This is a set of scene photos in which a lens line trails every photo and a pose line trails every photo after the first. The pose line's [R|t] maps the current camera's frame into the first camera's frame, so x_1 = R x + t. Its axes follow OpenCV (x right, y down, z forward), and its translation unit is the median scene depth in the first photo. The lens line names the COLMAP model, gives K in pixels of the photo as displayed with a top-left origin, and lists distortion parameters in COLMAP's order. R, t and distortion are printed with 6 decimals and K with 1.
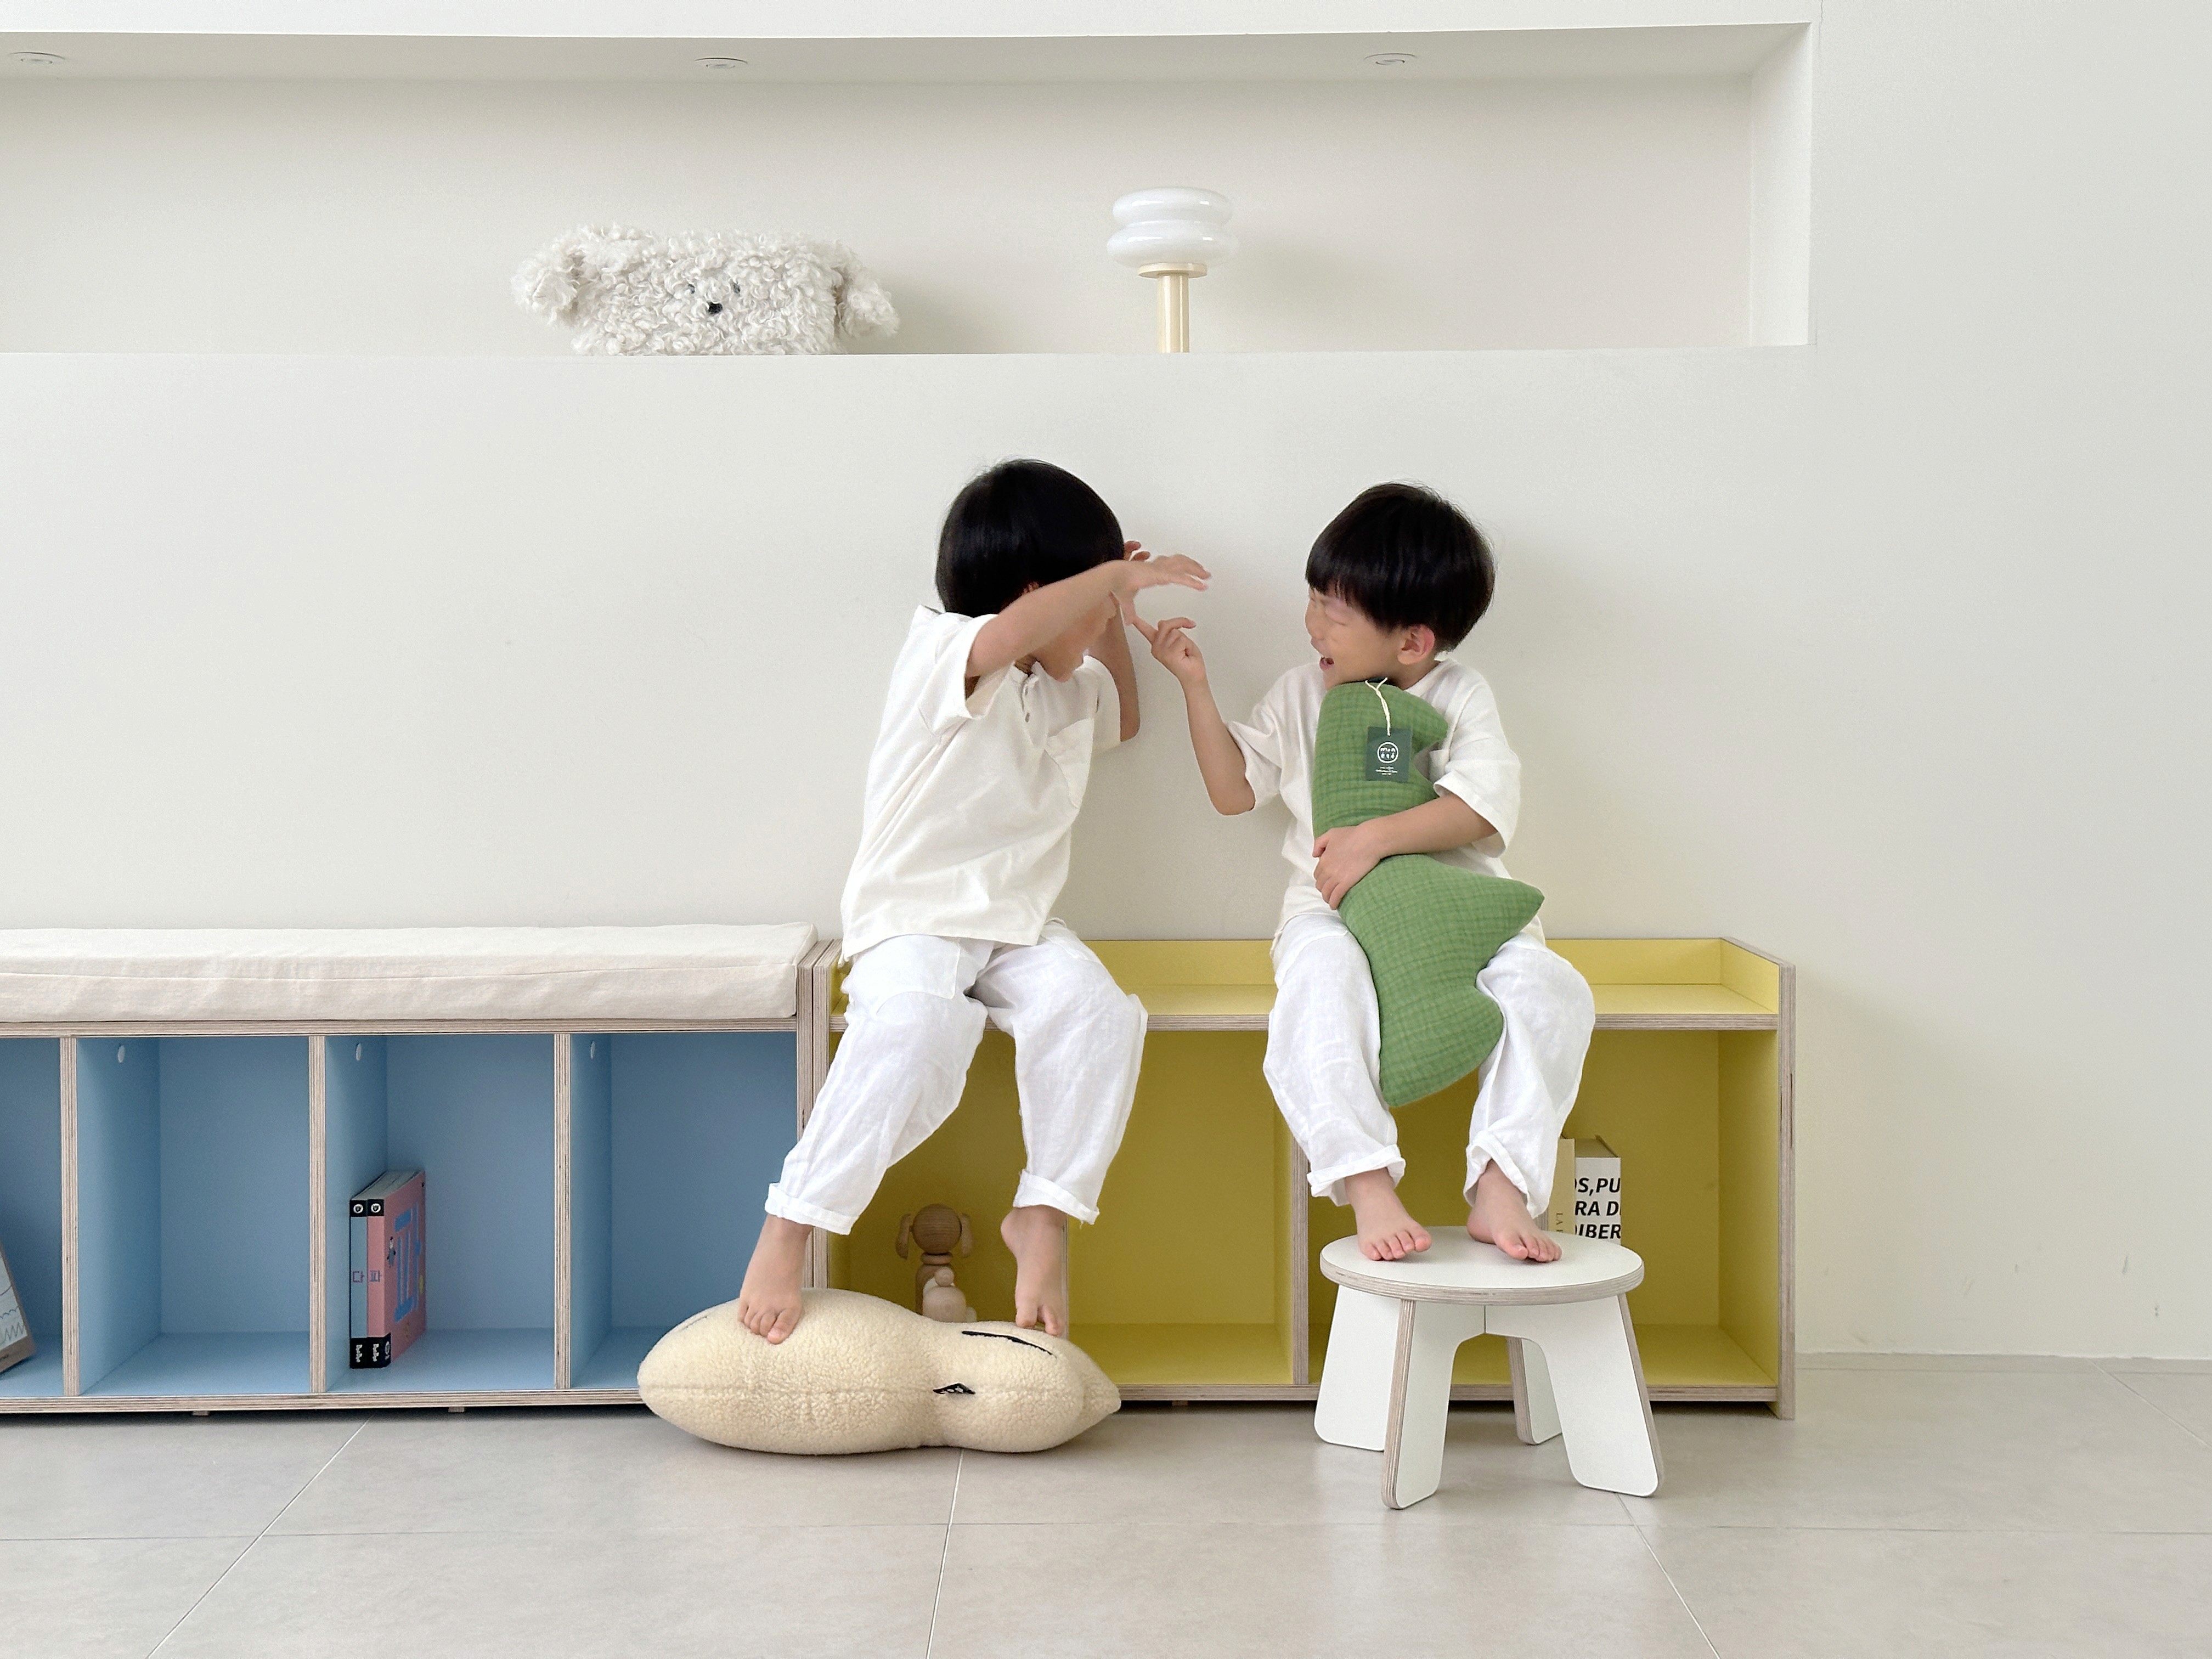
lens RADIAL K [[3118.7, 0, 1116.5], [0, 3118.7, 829.8], [0, 0, 1]] dist [0.196934, 0.000000]
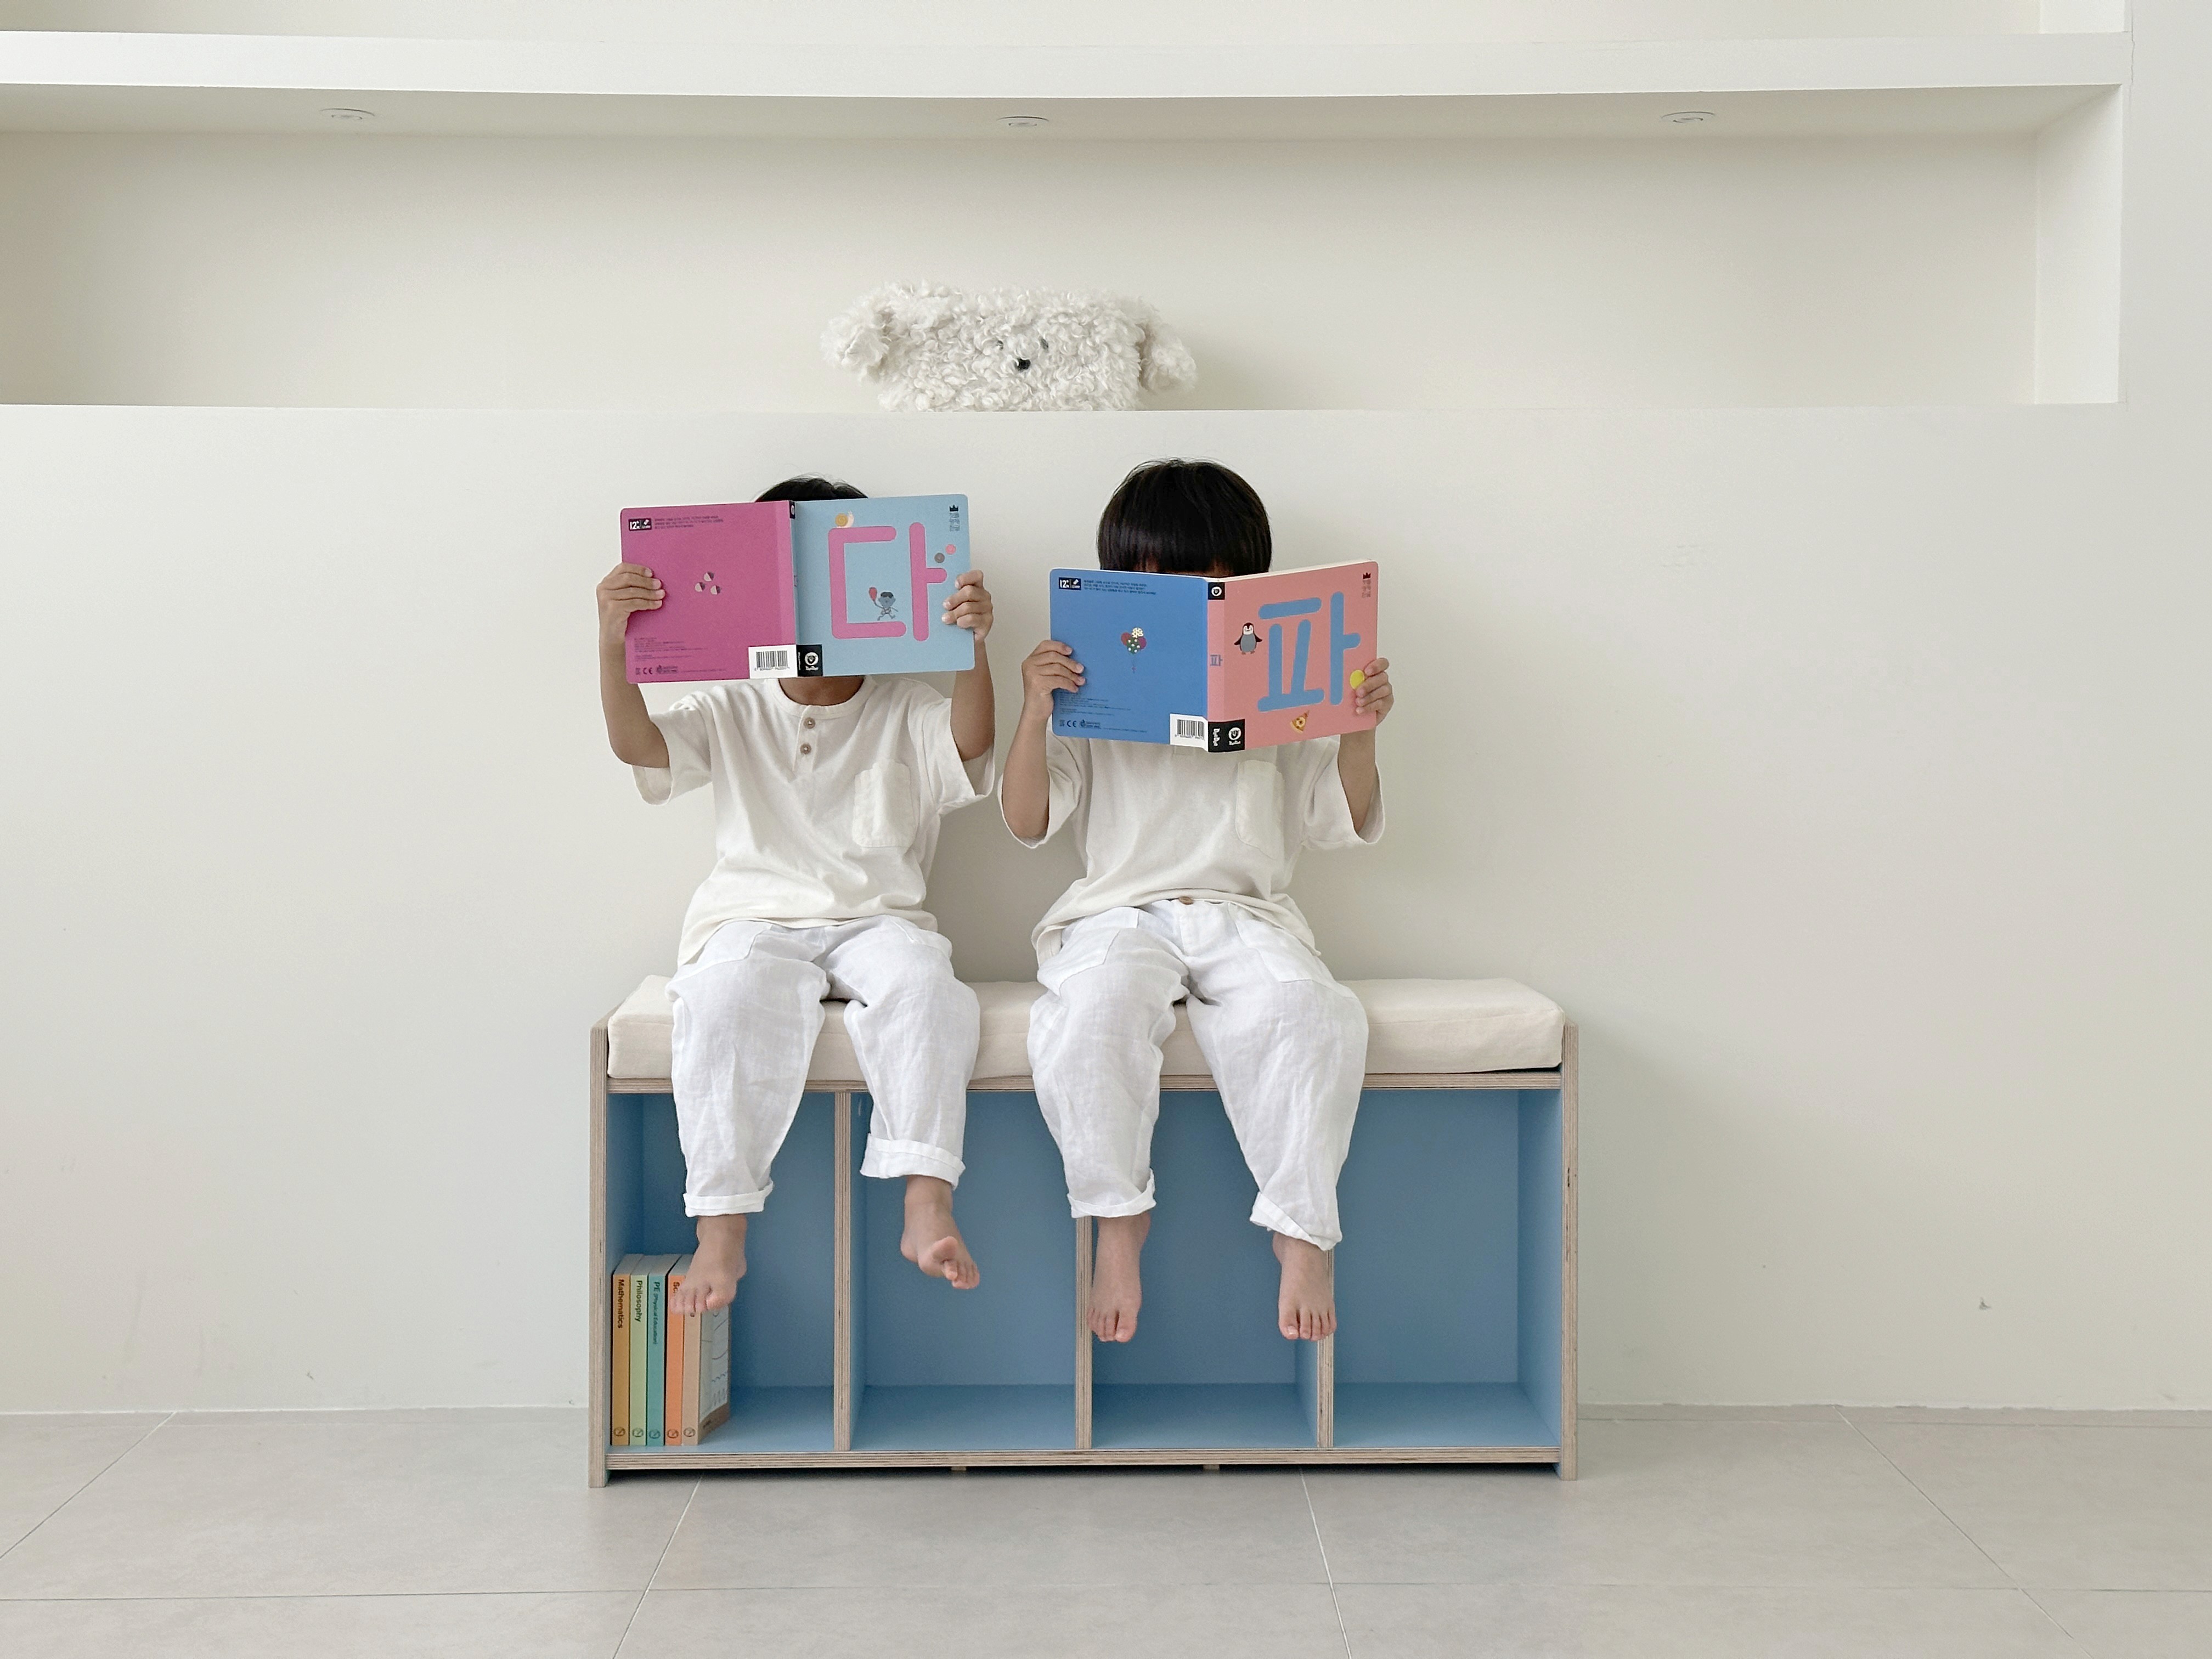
lens RADIAL K [[3118.7, 0, 1104.8], [0, 3118.7, 832.0], [0, 0, 1]] dist [0.196934, 0.000000]
pose [[0.998845, -0.000144, 0.048041, -0.149787], [0.000983, 0.999847, -0.017439, 0.000396], [-0.048031, 0.017466, 0.998693, 0.005655]]
